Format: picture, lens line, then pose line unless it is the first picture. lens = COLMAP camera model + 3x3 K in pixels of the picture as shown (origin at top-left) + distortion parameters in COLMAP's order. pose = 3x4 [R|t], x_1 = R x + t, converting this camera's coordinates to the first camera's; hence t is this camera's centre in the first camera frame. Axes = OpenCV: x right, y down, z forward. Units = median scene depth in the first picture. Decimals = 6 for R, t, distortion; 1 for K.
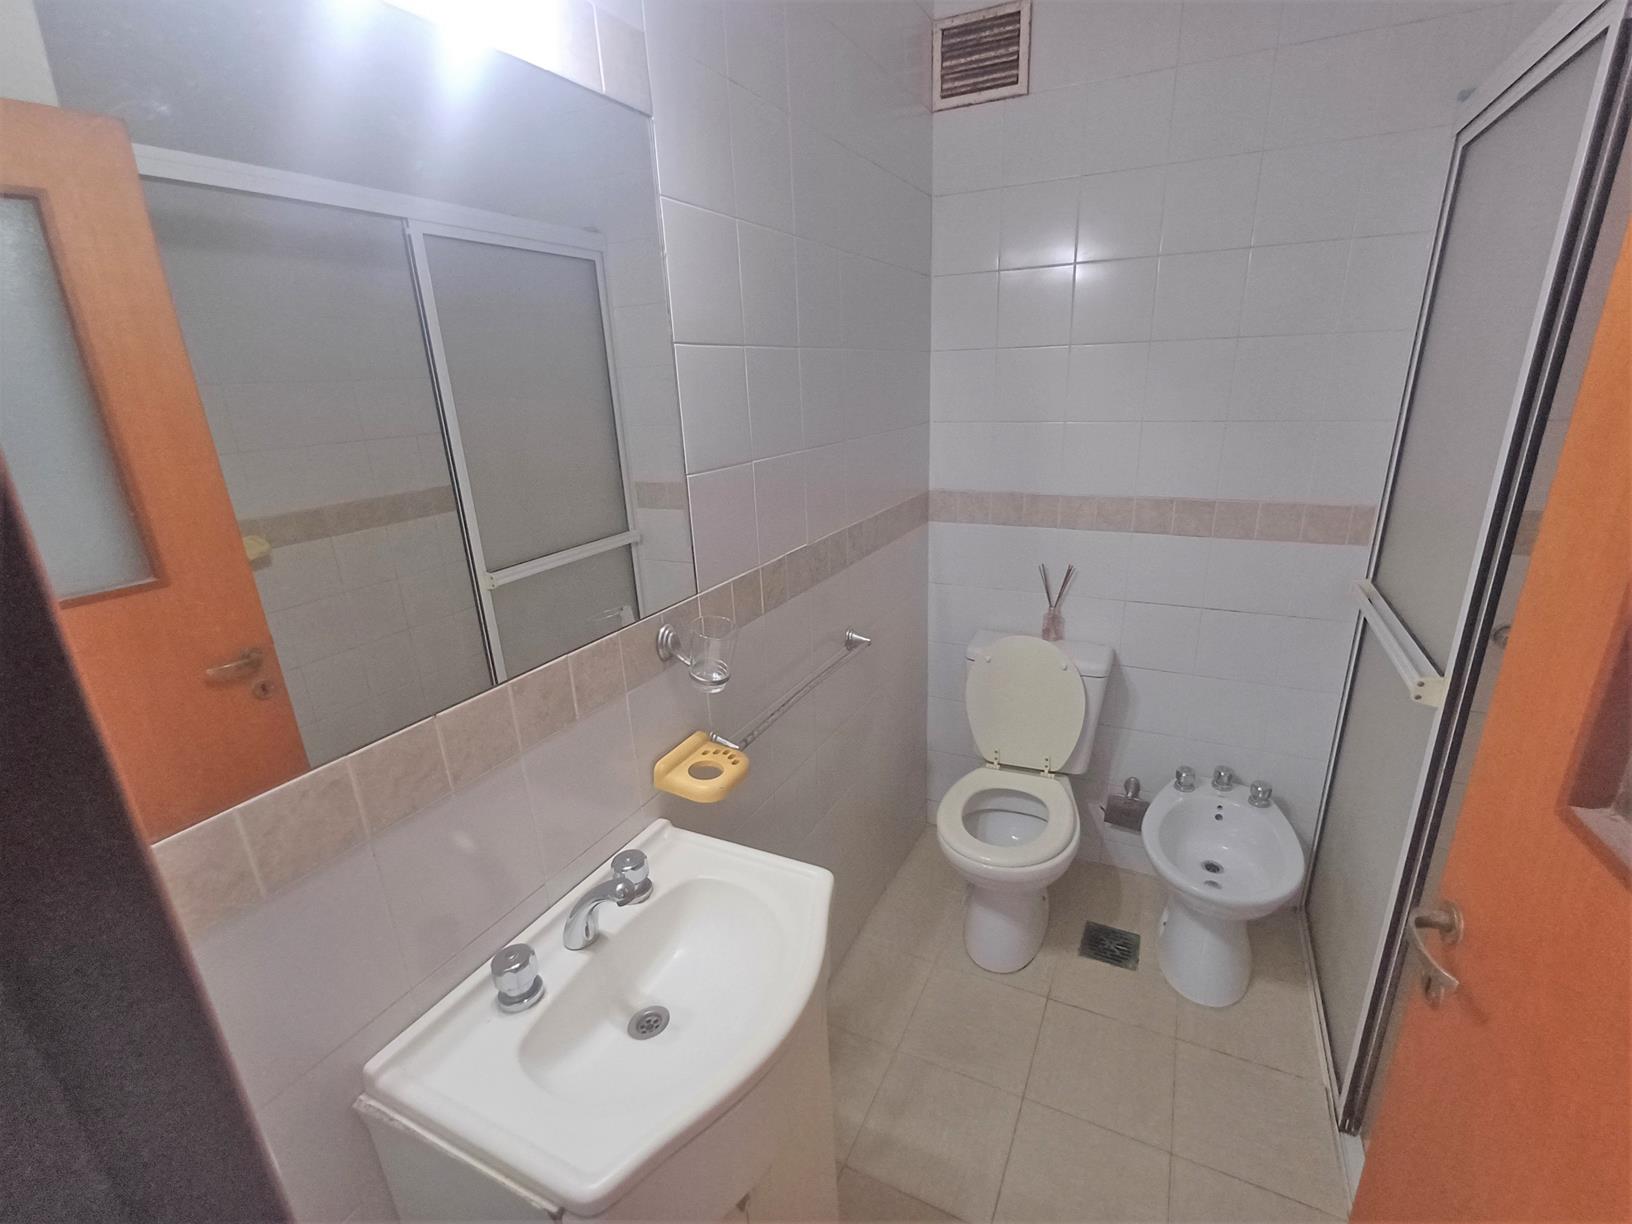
lens RADIAL K [[742.9, 0, 830.2], [0, 742.9, 616.0], [0, 0, 1]] dist [0.001262, 0.000408]
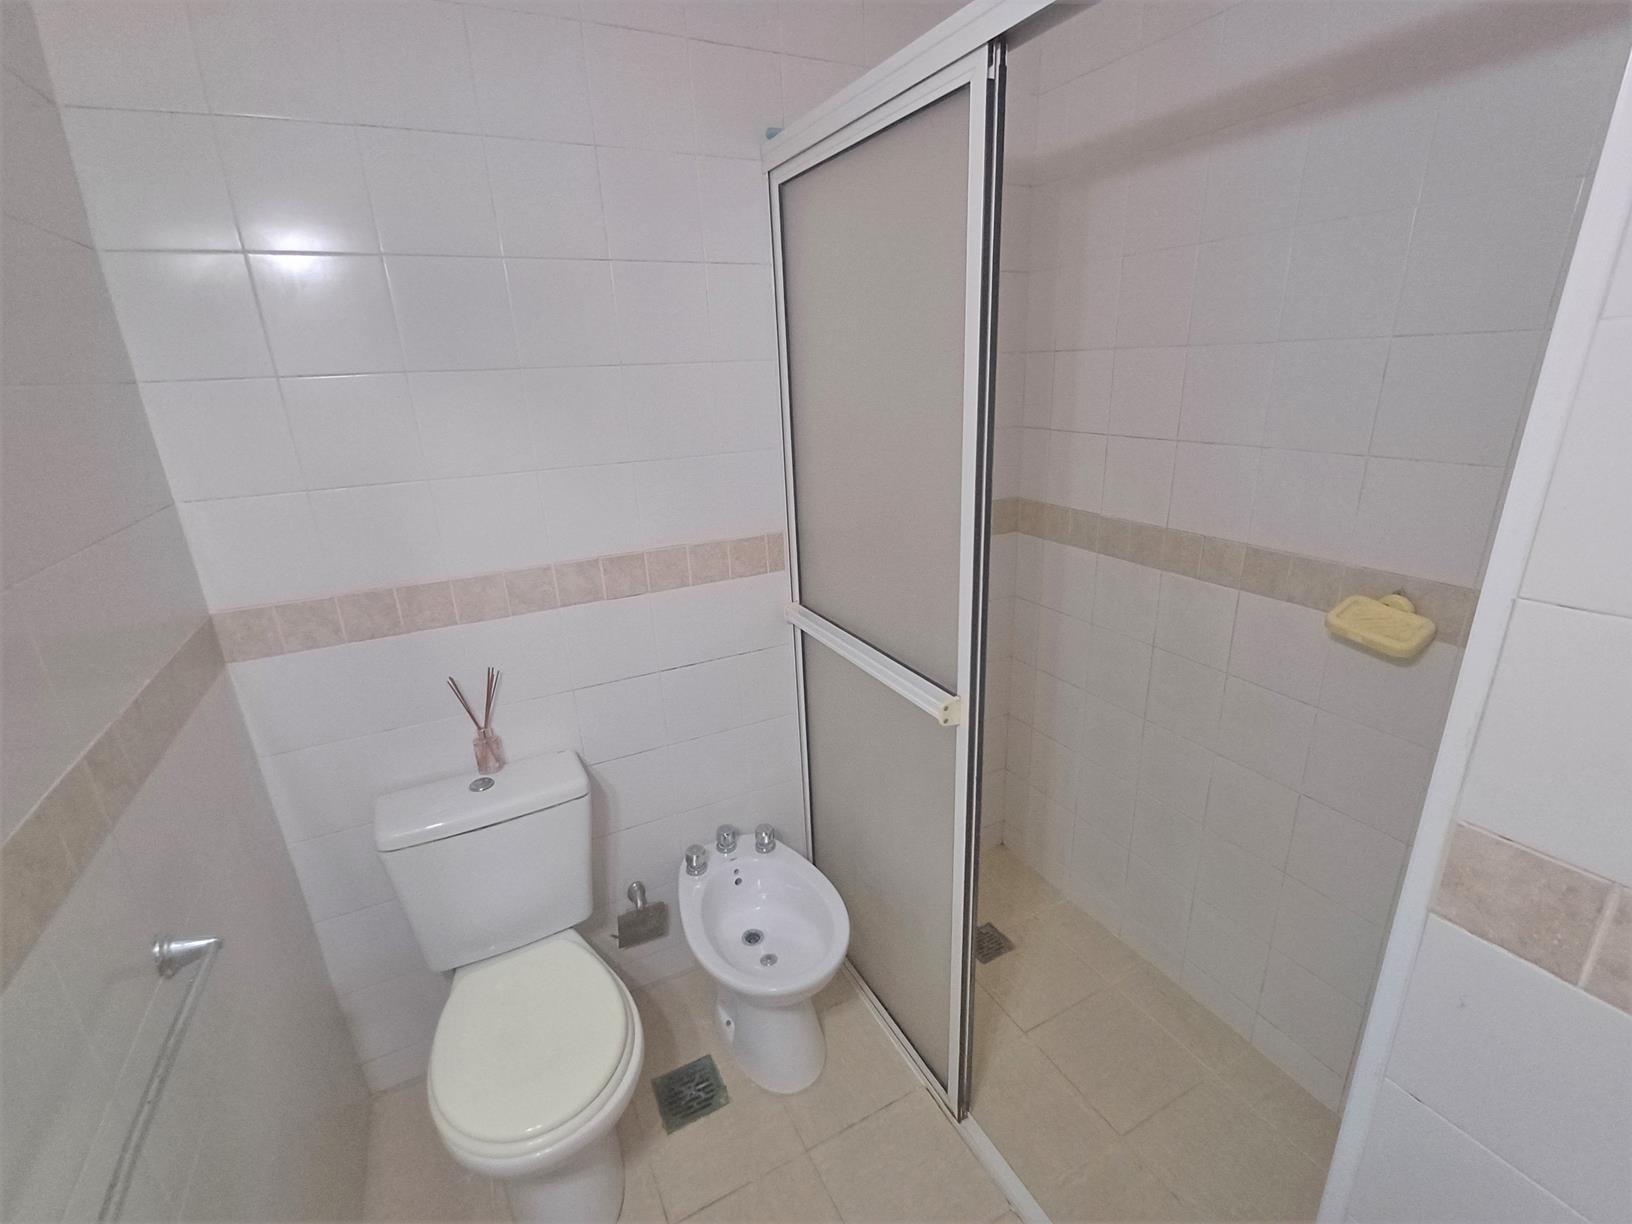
lens RADIAL K [[742.9, 0, 830.2], [0, 742.9, 616.0], [0, 0, 1]] dist [0.001262, 0.000408]
pose [[0.588694, -0.252959, 0.767757, -0.034183], [0.266331, 0.957441, 0.111241, -0.117272], [-0.763221, 0.138991, 0.631011, 0.286265]]
